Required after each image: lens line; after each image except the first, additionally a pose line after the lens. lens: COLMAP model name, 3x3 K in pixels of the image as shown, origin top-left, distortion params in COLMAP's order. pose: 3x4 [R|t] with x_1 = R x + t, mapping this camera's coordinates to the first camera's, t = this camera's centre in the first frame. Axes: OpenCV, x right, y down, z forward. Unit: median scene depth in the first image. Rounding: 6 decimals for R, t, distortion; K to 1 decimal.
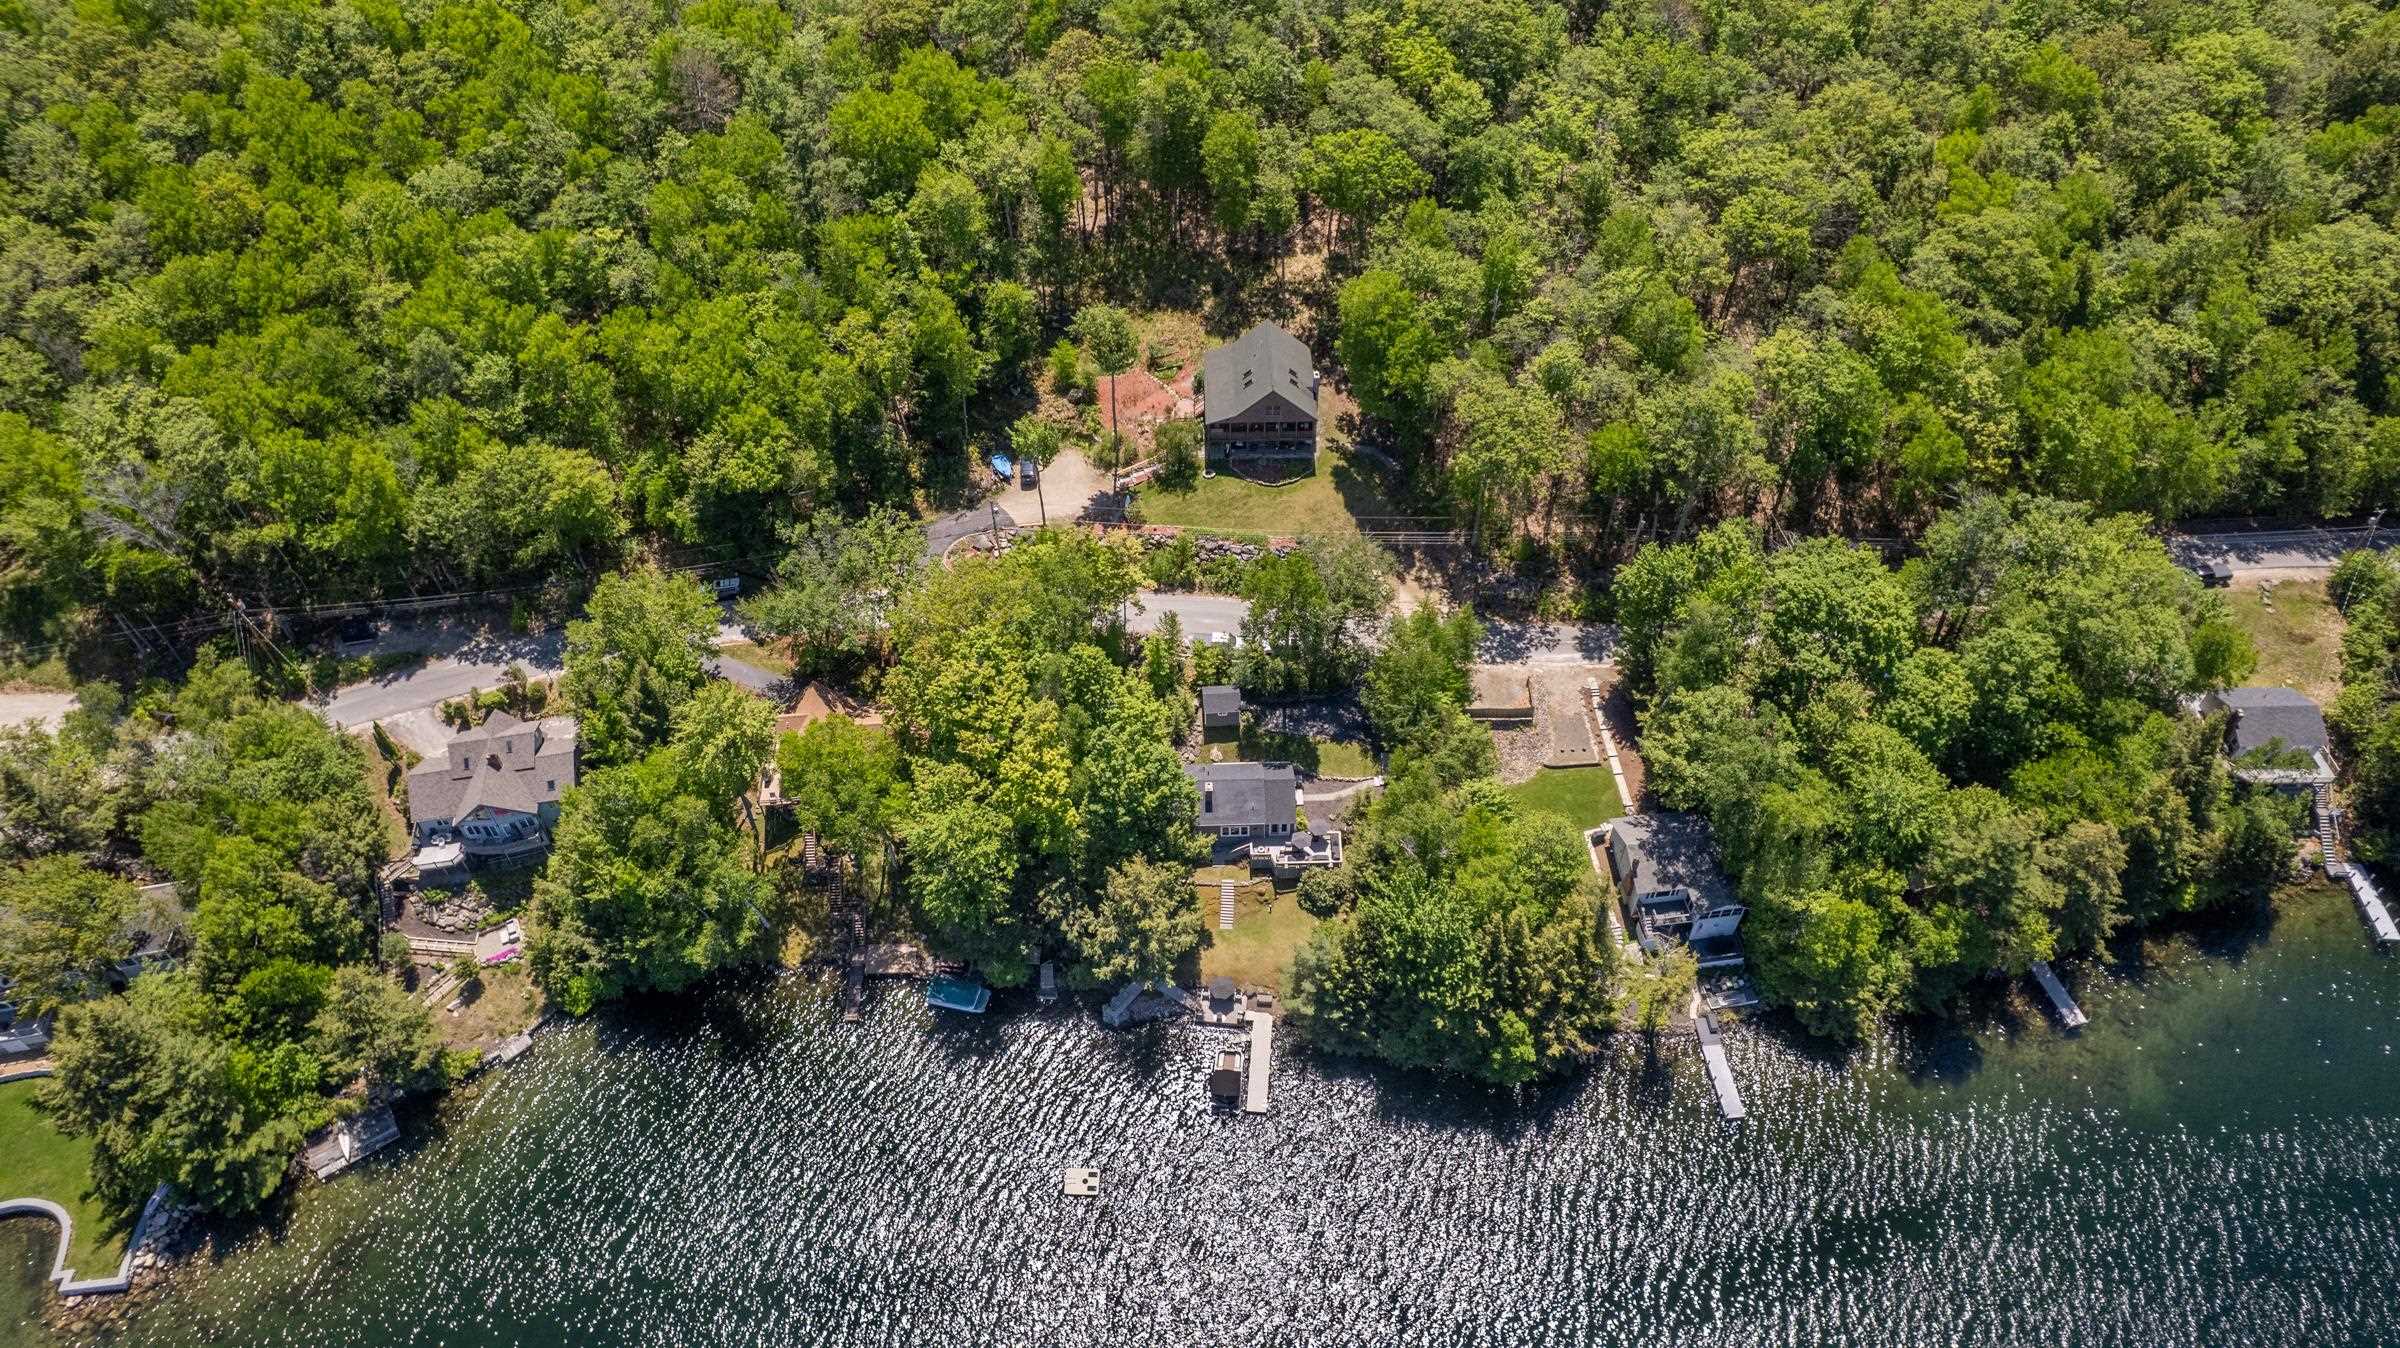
lens RADIAL K [[1554.1, 0, 1200.0], [0, 1554.1, 674.0], [0, 0, 1]] dist [-0.085044, 0.073240]
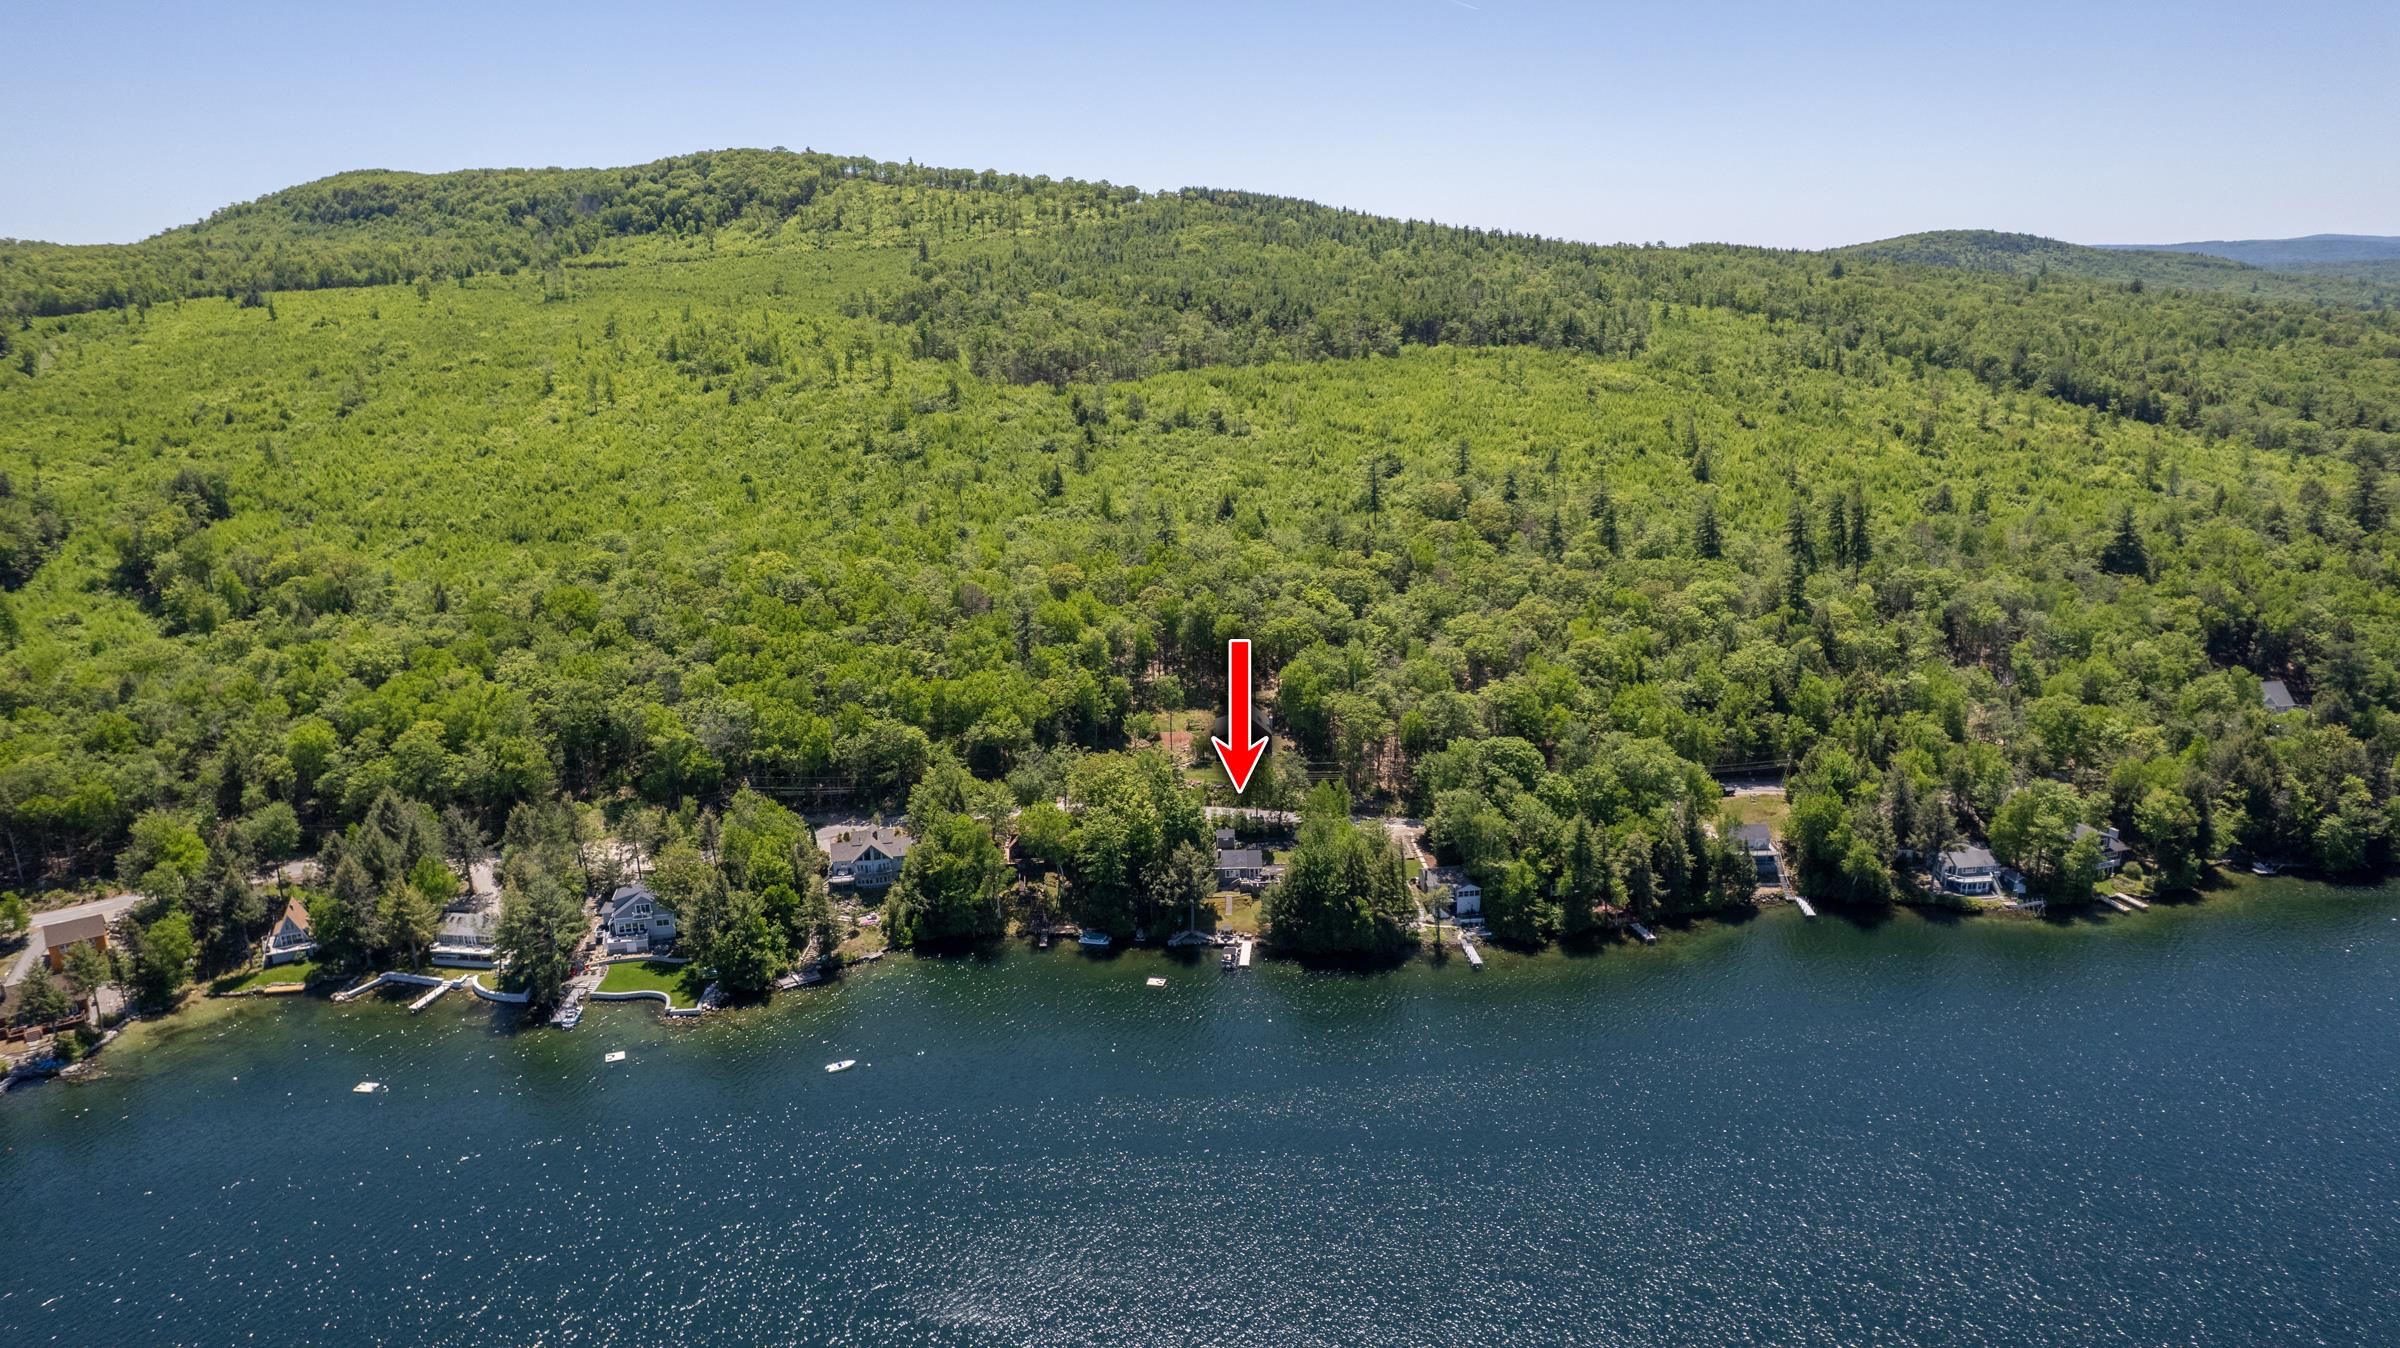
lens RADIAL K [[1554.1, 0, 1200.0], [0, 1554.1, 674.0], [0, 0, 1]] dist [-0.085044, 0.073240]
pose [[0.999990, -0.003996, -0.002026, -0.013490], [0.002346, 0.852280, -0.523080, 0.867633], [0.003817, 0.523070, 0.852281, -0.806891]]
